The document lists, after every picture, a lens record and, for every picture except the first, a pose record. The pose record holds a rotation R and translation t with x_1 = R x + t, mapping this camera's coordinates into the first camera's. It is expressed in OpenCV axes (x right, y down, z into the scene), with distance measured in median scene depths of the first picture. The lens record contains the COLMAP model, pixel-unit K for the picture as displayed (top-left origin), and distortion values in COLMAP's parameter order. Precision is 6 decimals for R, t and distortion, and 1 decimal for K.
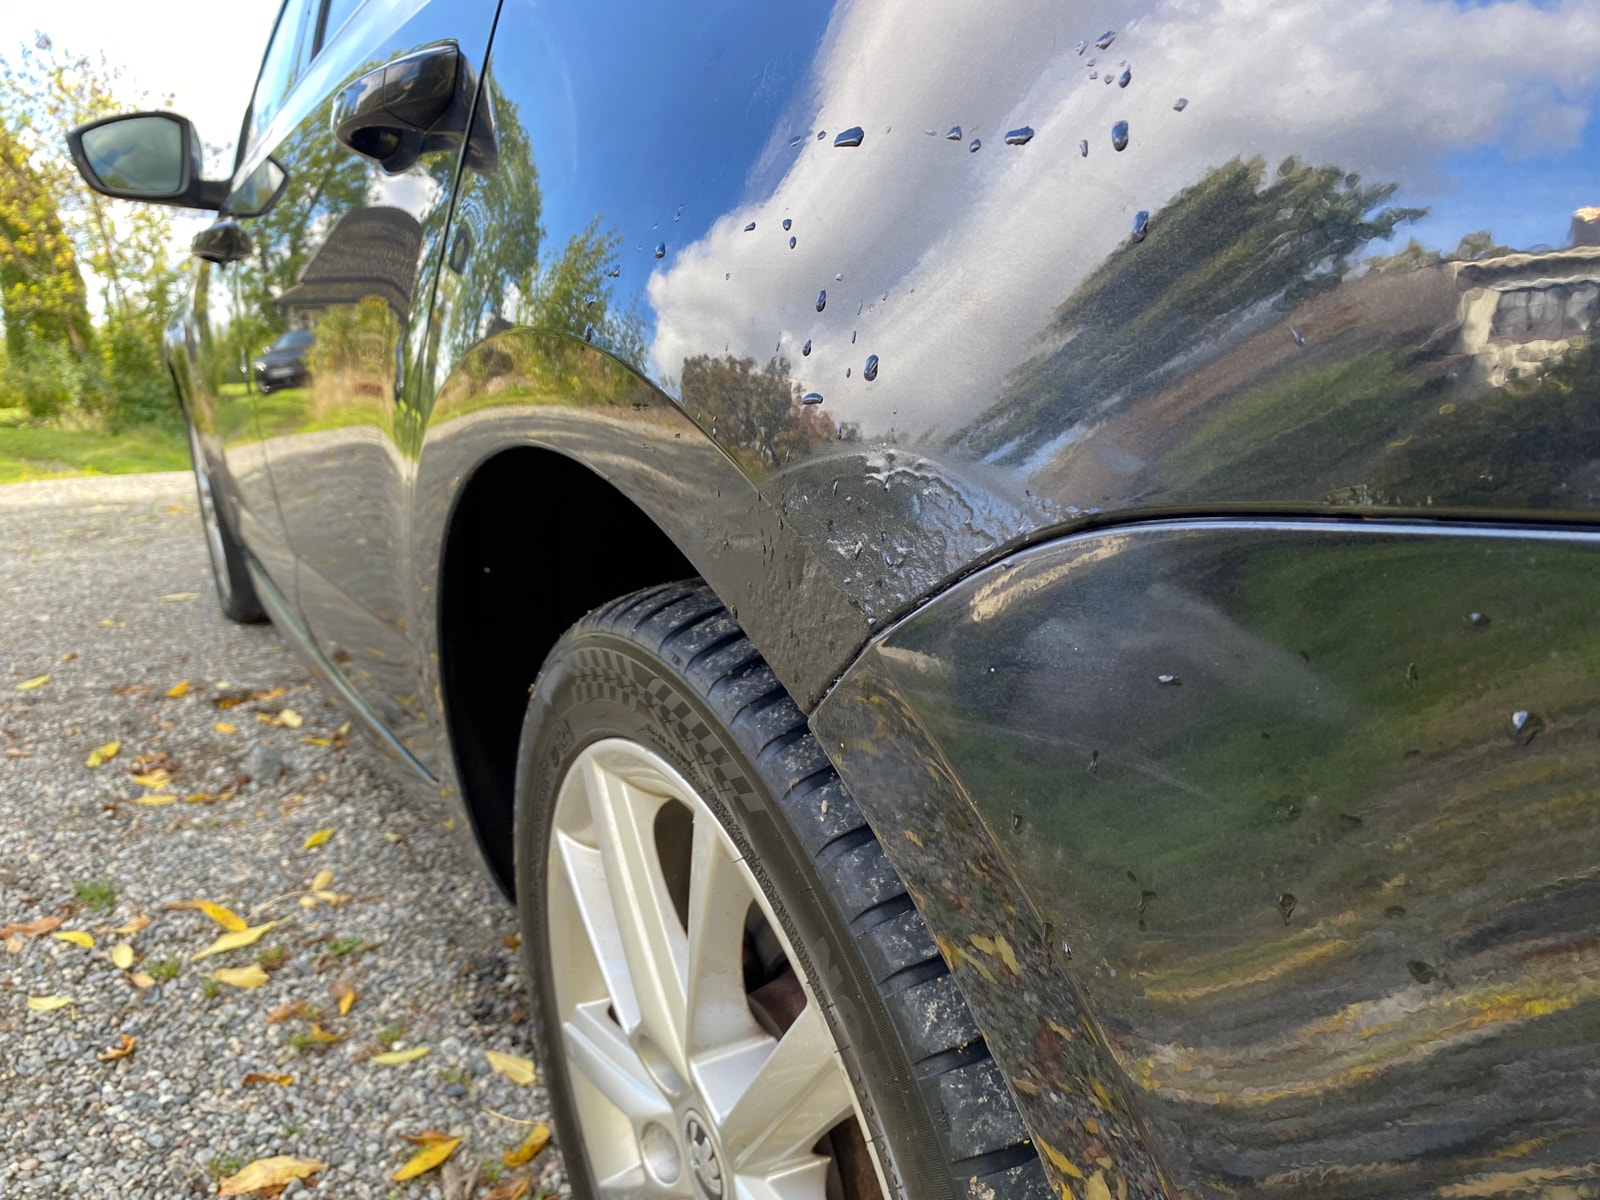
lens RADIAL K [[1244.9, 0, 785.2], [0, 1244.9, 613.0], [0, 0, 1]] dist [-0.002622, 0.010503]
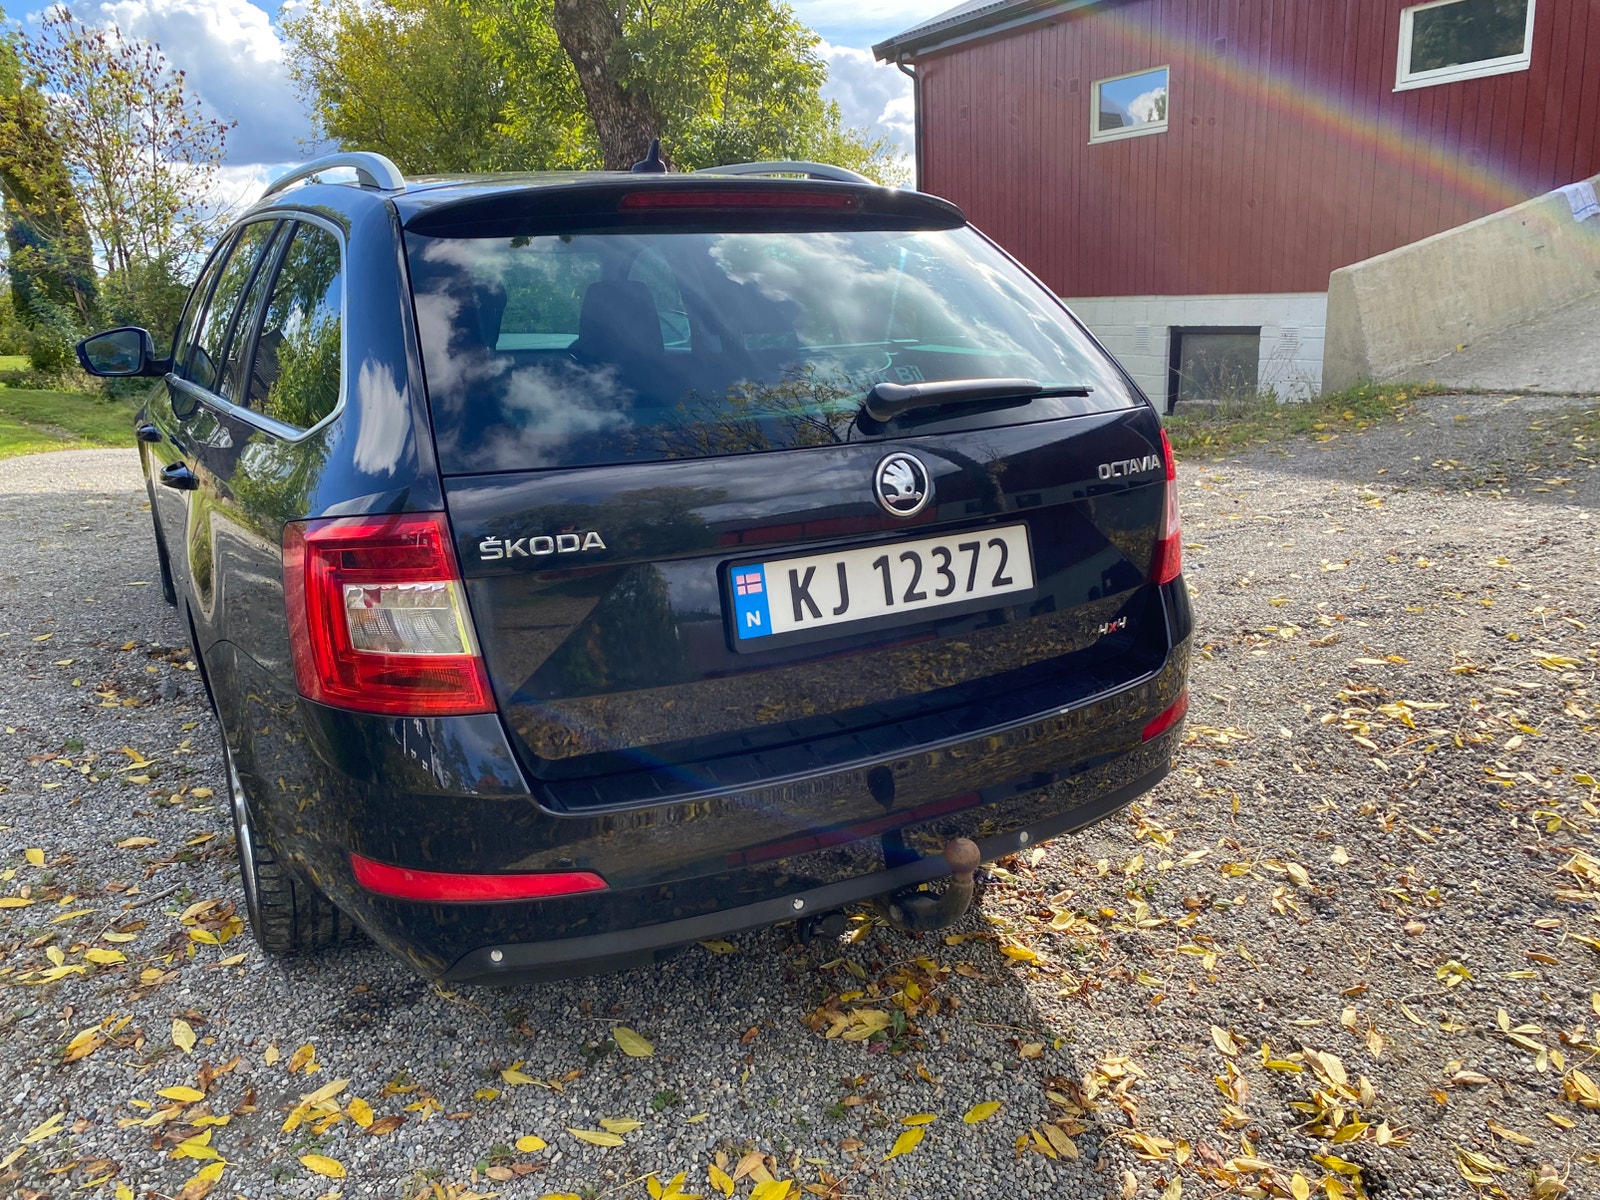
lens RADIAL K [[1244.9, 0, 808.6], [0, 1244.9, 593.7], [0, 0, 1]] dist [-0.002622, 0.010503]
pose [[0.998539, 0.050287, 0.019769, 0.615218], [-0.050353, 0.998727, 0.002837, -0.093299], [-0.019602, -0.003828, 0.999801, -1.099220]]
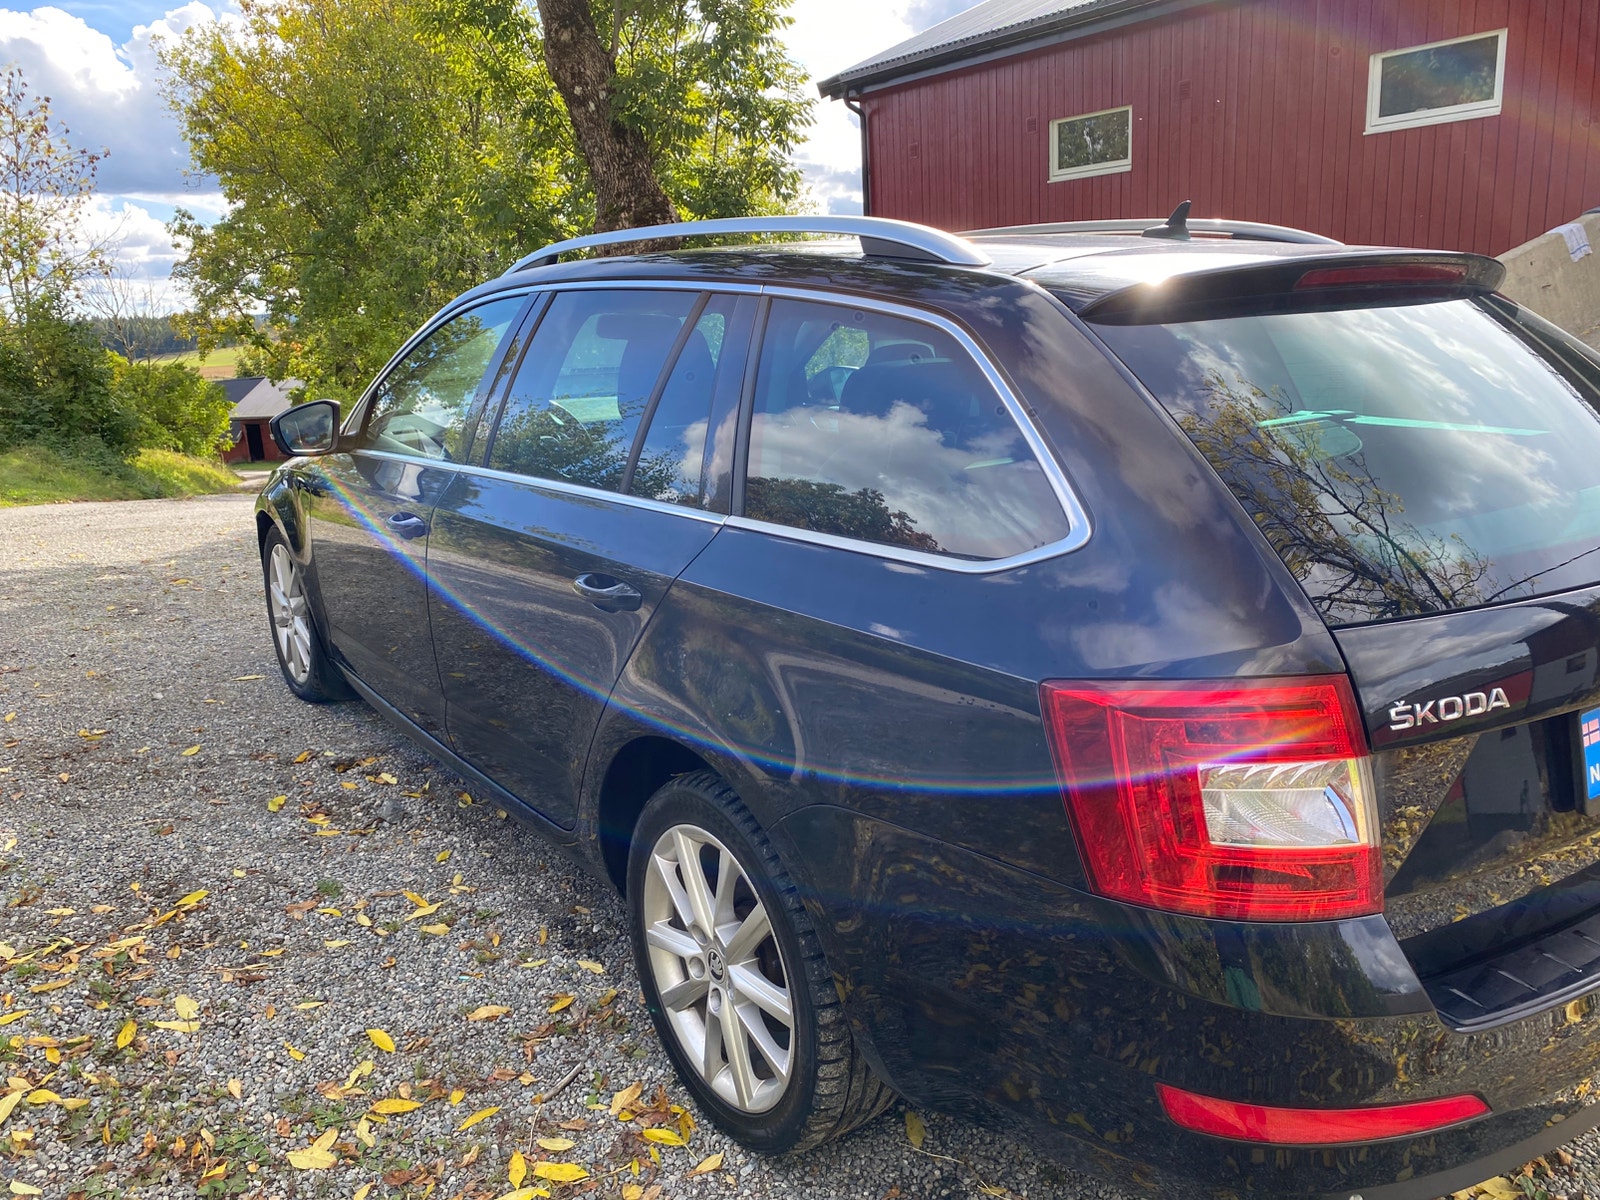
lens RADIAL K [[1244.9, 0, 813.1], [0, 1244.9, 595.7], [0, 0, 1]] dist [-0.002622, 0.010503]
pose [[0.991946, 0.019610, 0.125137, -0.096542], [-0.016946, 0.999607, -0.022316, -0.166305], [-0.125526, 0.020016, 0.991888, -0.868714]]
